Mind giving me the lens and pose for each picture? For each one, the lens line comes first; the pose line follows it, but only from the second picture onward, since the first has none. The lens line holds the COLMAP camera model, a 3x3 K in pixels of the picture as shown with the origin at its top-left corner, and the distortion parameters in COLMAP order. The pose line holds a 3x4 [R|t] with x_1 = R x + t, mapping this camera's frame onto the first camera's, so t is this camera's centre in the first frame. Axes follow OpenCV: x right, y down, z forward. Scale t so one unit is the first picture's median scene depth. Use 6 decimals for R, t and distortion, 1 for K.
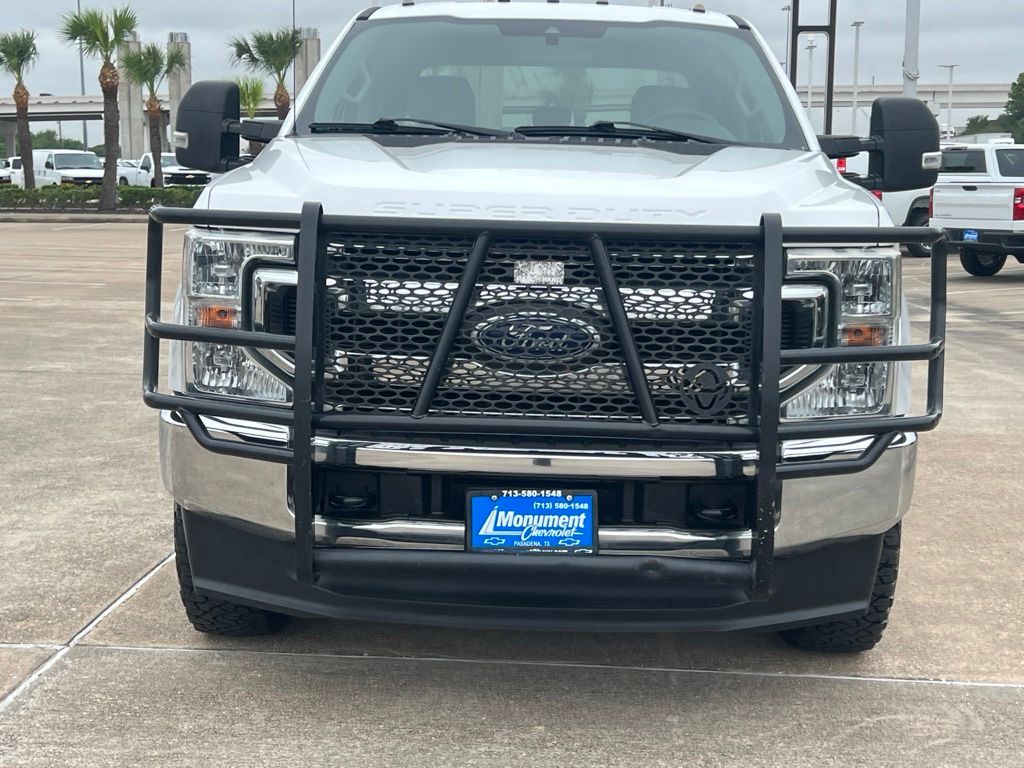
lens RADIAL K [[1527.8, 0, 508.3], [0, 1527.8, 400.8], [0, 0, 1]] dist [0.241258, -1.032653]
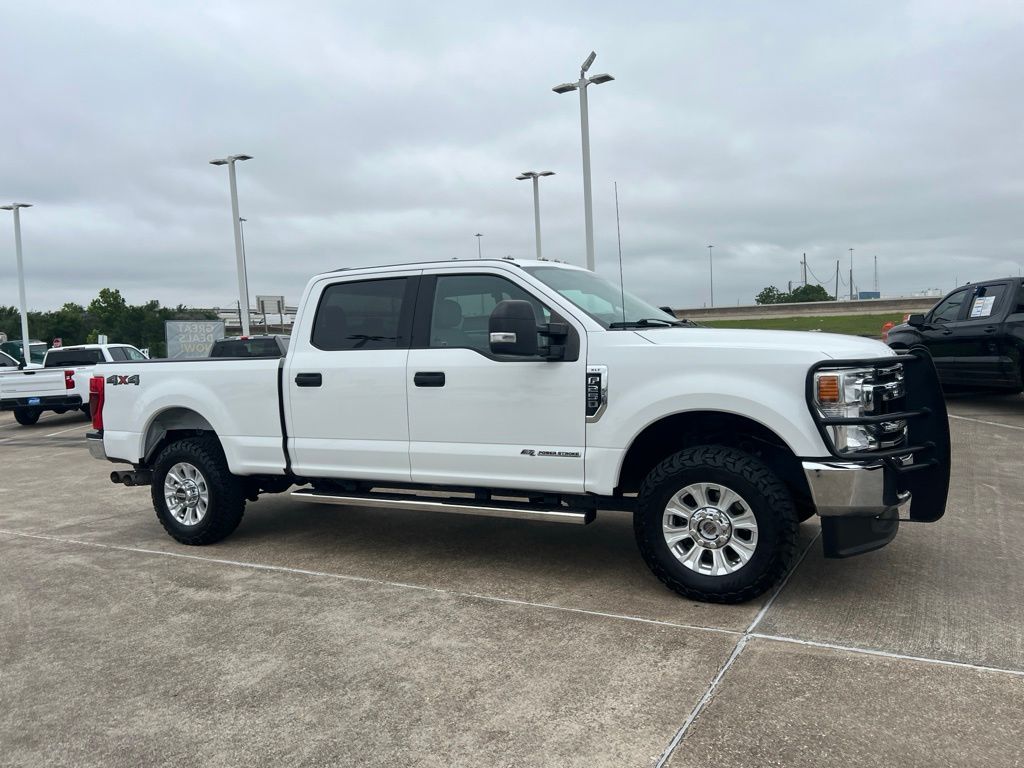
lens RADIAL K [[767.7, 0, 512.0], [0, 767.7, 384.0], [0, 0, 1]] dist [0.069214, -0.088857]
pose [[0.441589, -0.087080, 0.892982, -1.149490], [0.186732, 0.982405, 0.003459, -0.158211], [-0.877571, 0.165220, 0.450079, 0.833535]]
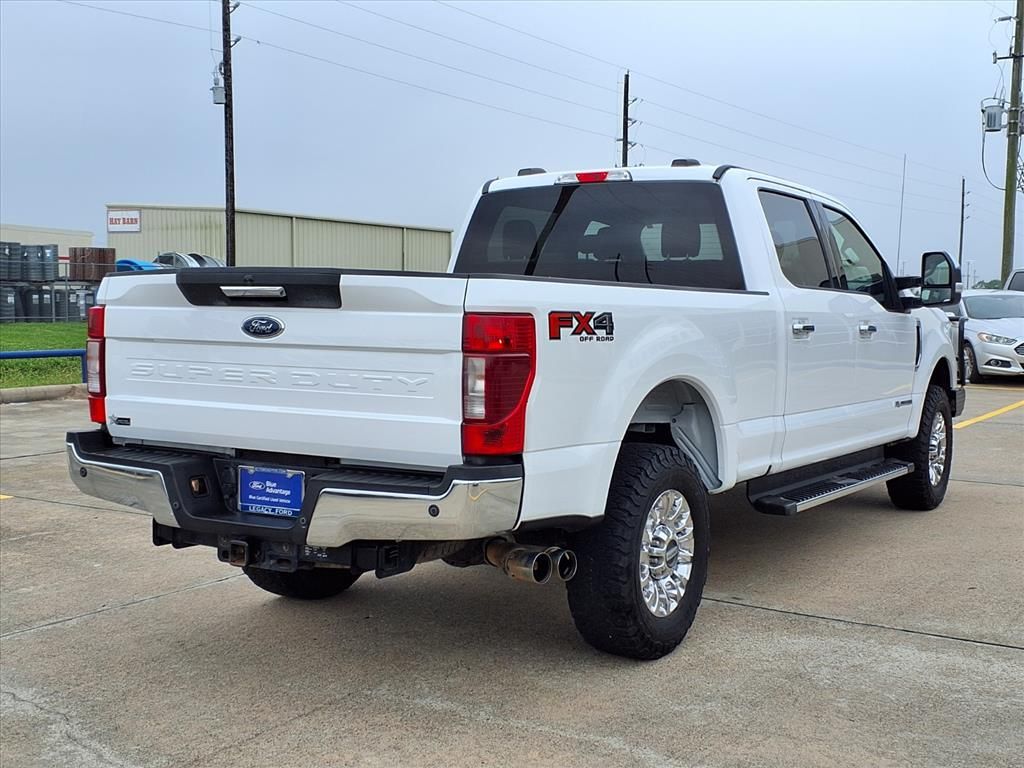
lens RADIAL K [[1209.9, 0, 533.8], [0, 1209.9, 386.2], [0, 0, 1]] dist [0.213989, -0.542665]
pose [[-0.868717, -0.081807, 0.488507, -0.596960], [0.027059, 0.976955, 0.211723, -0.453668], [-0.494569, 0.197146, -0.846484, 2.984032]]
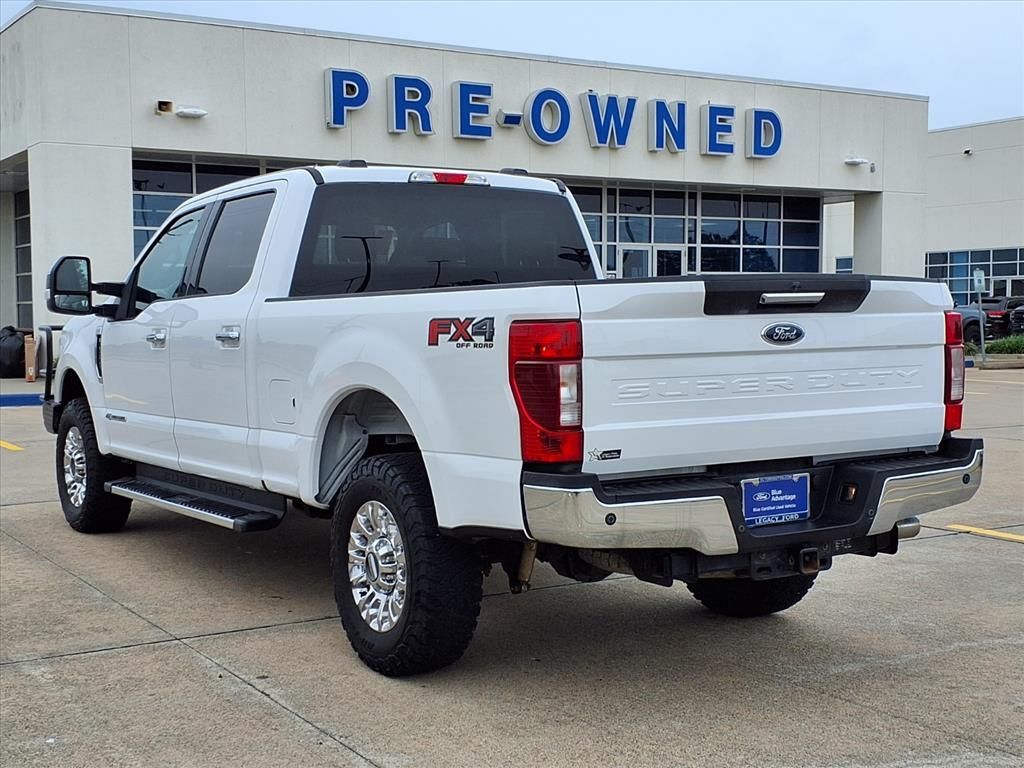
lens RADIAL K [[1380.8, 0, 526.9], [0, 1380.8, 389.7], [0, 0, 1]] dist [0.266006, -0.881979]
pose [[-0.825378, 0.005350, -0.564556, 0.861059], [-0.100043, 0.982745, 0.155575, -0.407219], [0.555647, 0.184888, -0.810601, 3.047319]]
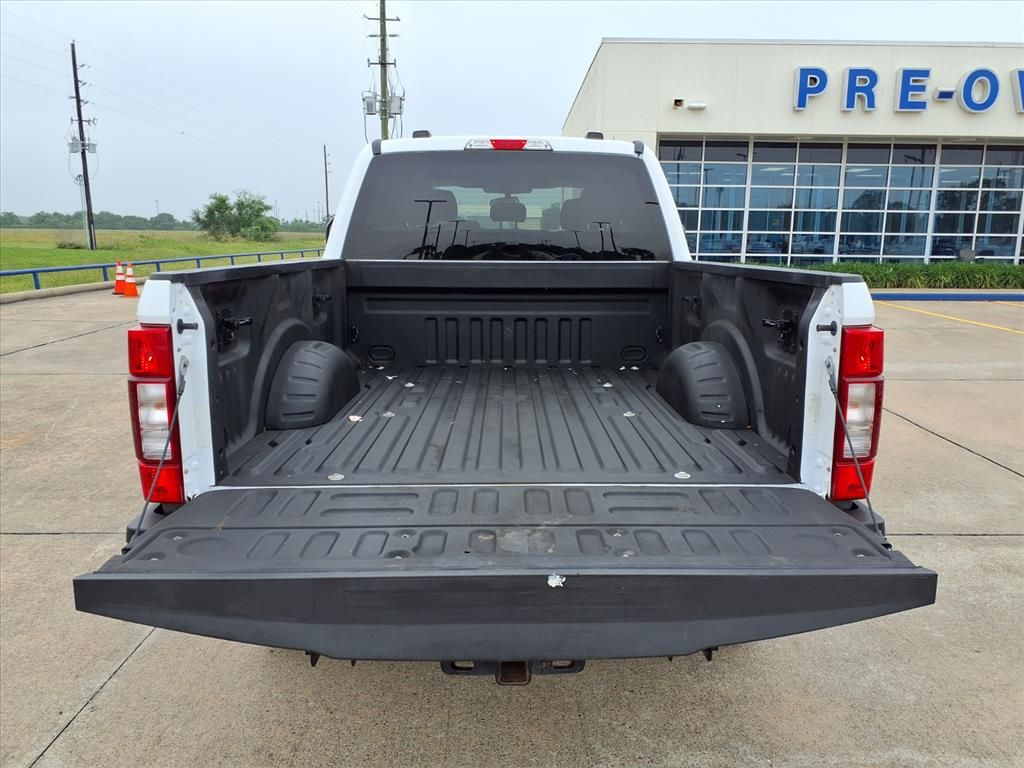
lens RADIAL K [[824.3, 0, 522.5], [0, 824.3, 382.8], [0, 0, 1]] dist [0.009089, -0.002810]
pose [[-0.997377, -0.032083, -0.064885, 0.094264], [-0.051092, 0.947010, 0.317114, -0.432208], [0.051273, 0.319598, -0.946165, 2.704861]]
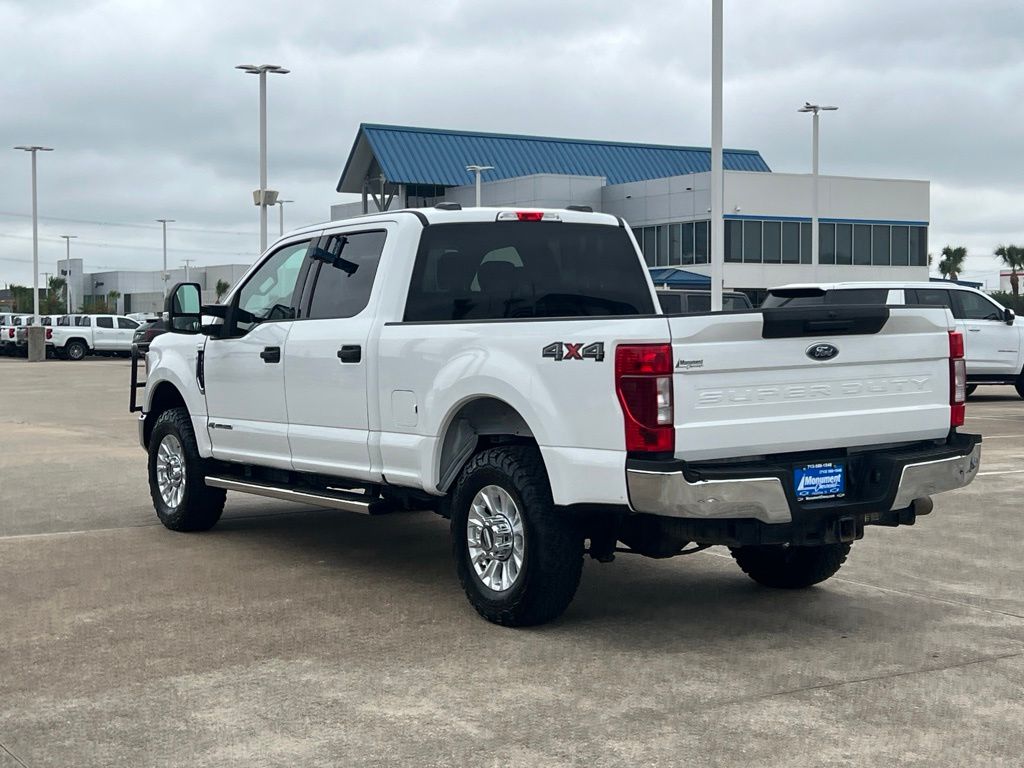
lens RADIAL K [[1593.3, 0, 508.7], [0, 1593.3, 366.4], [0, 0, 1]] dist [0.249843, -1.006949]
pose [[-0.821964, 0.003060, -0.569531, 1.266513], [-0.091480, 0.986292, 0.137326, -0.480460], [0.562144, 0.164978, -0.810417, 3.407355]]
